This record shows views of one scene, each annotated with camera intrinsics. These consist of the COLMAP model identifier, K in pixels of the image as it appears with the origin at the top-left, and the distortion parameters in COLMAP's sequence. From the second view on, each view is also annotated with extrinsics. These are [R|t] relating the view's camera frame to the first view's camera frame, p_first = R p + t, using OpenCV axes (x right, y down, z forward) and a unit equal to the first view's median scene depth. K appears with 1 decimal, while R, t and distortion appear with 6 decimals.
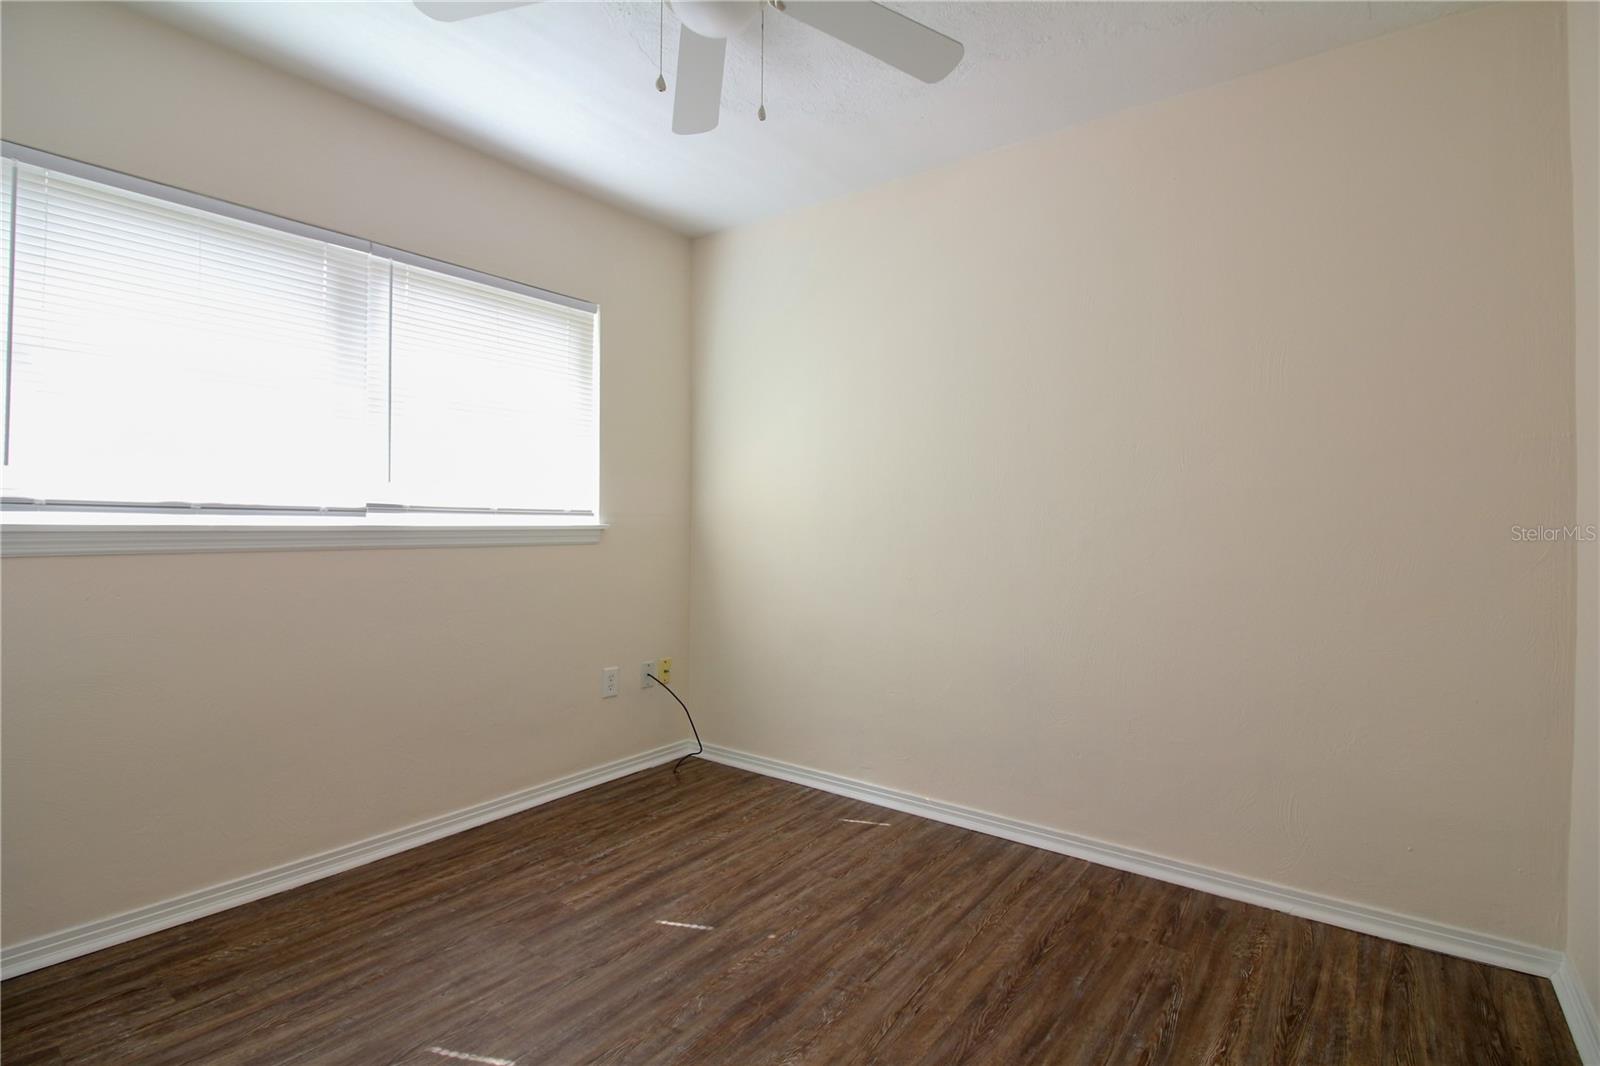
lens RADIAL K [[770.4, 0, 803.5], [0, 770.4, 525.6], [0, 0, 1]] dist [0.002682, -0.000138]
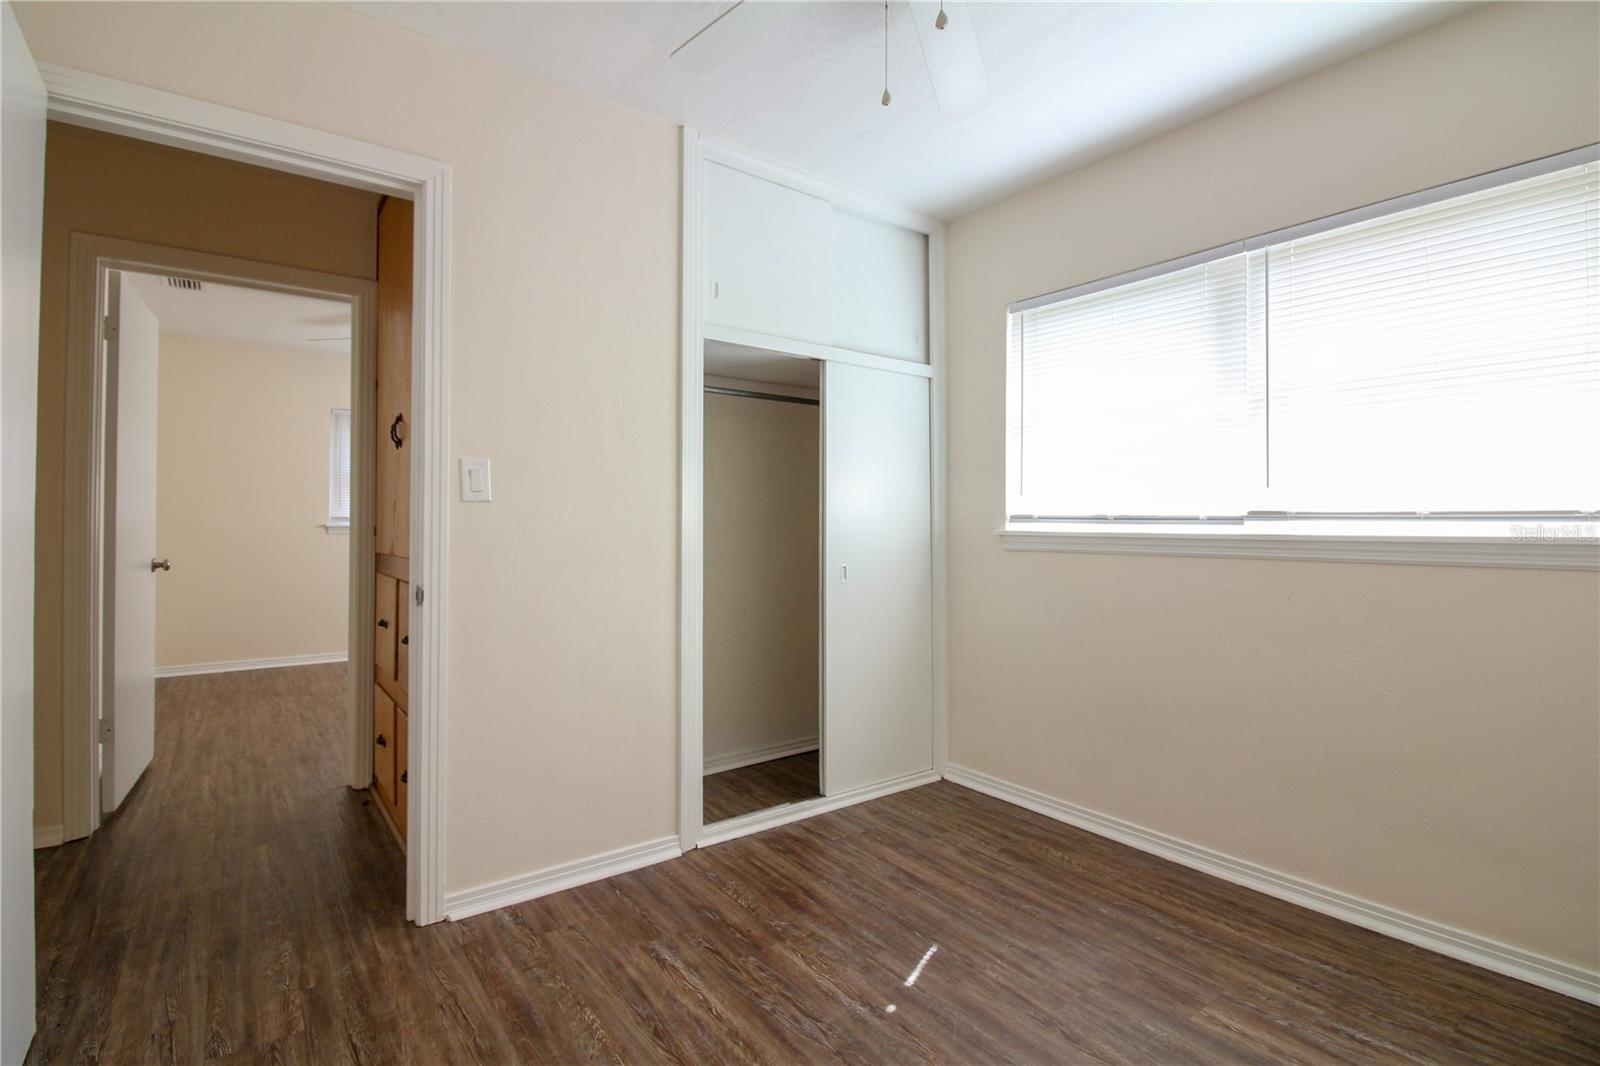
lens RADIAL K [[770.4, 0, 785.0], [0, 770.4, 516.4], [0, 0, 1]] dist [0.002682, -0.000138]
pose [[-0.273366, -0.012771, -0.961825, 0.592964], [-0.005782, 0.999916, -0.011633, -0.008864], [0.961893, 0.002381, -0.273417, 0.811897]]
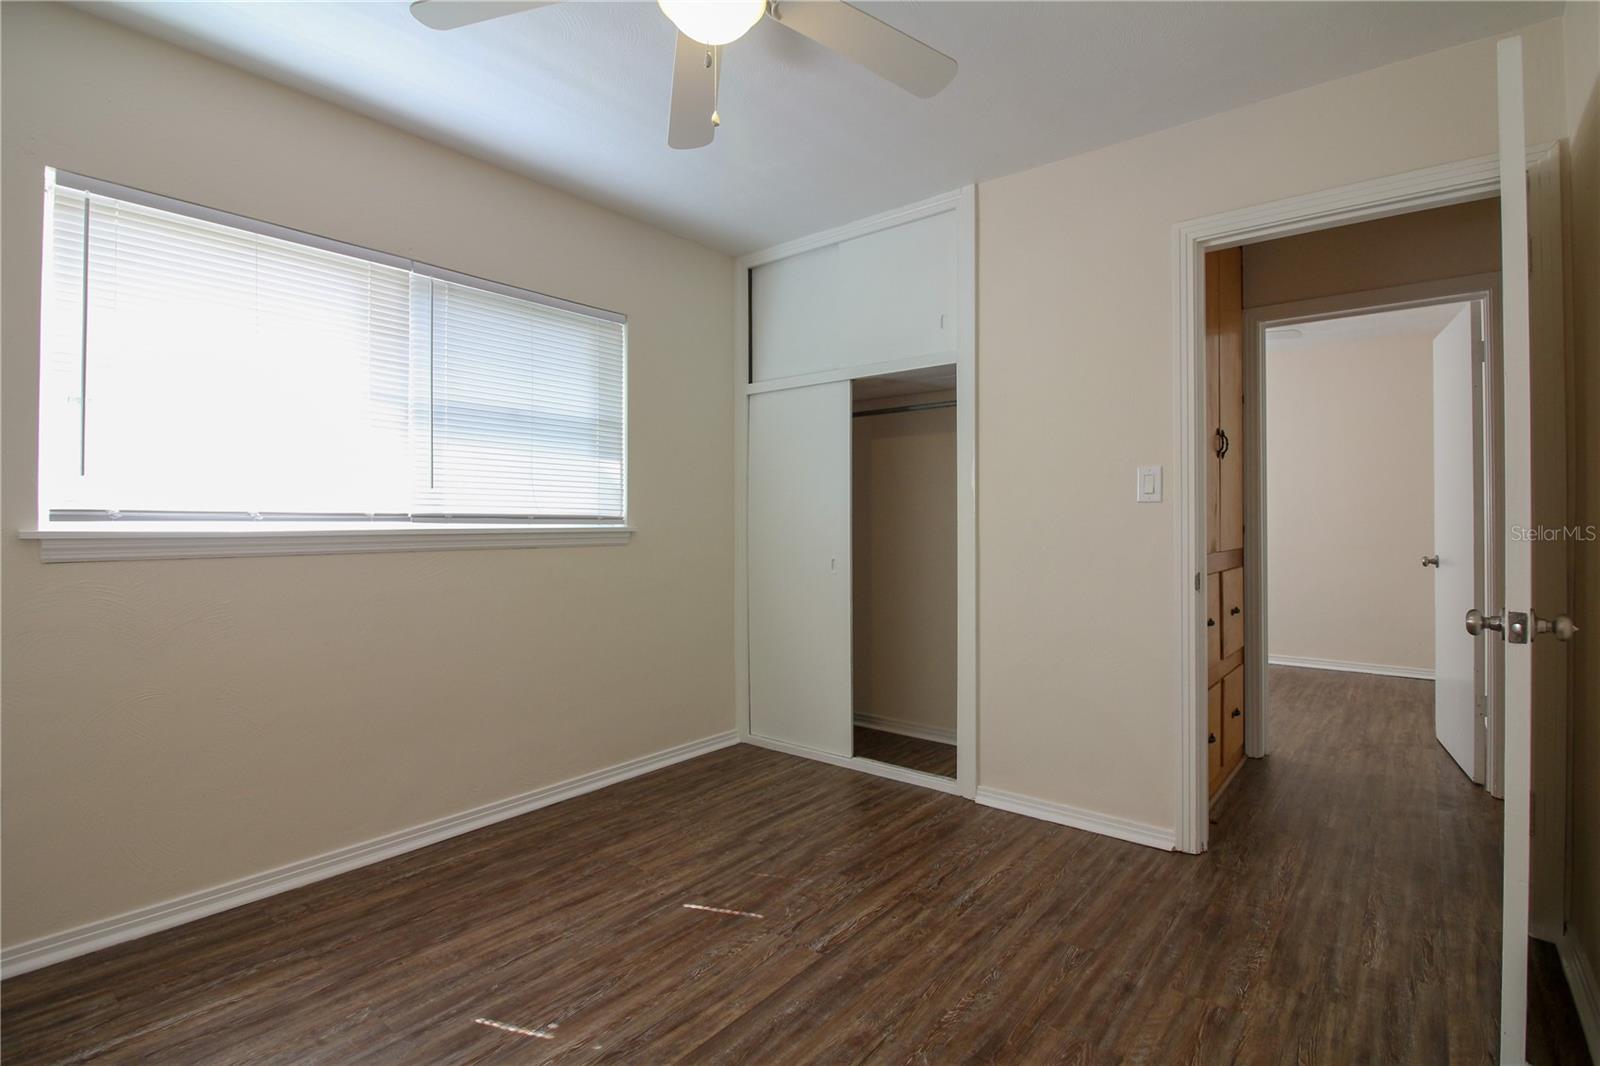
lens RADIAL K [[770.4, 0, 788.4], [0, 770.4, 564.7], [0, 0, 1]] dist [0.002682, -0.000138]
pose [[0.999696, -0.003819, -0.024353, -0.033633], [0.004882, 0.999030, 0.043773, 0.000366], [0.024162, -0.043879, 0.998745, -0.048875]]
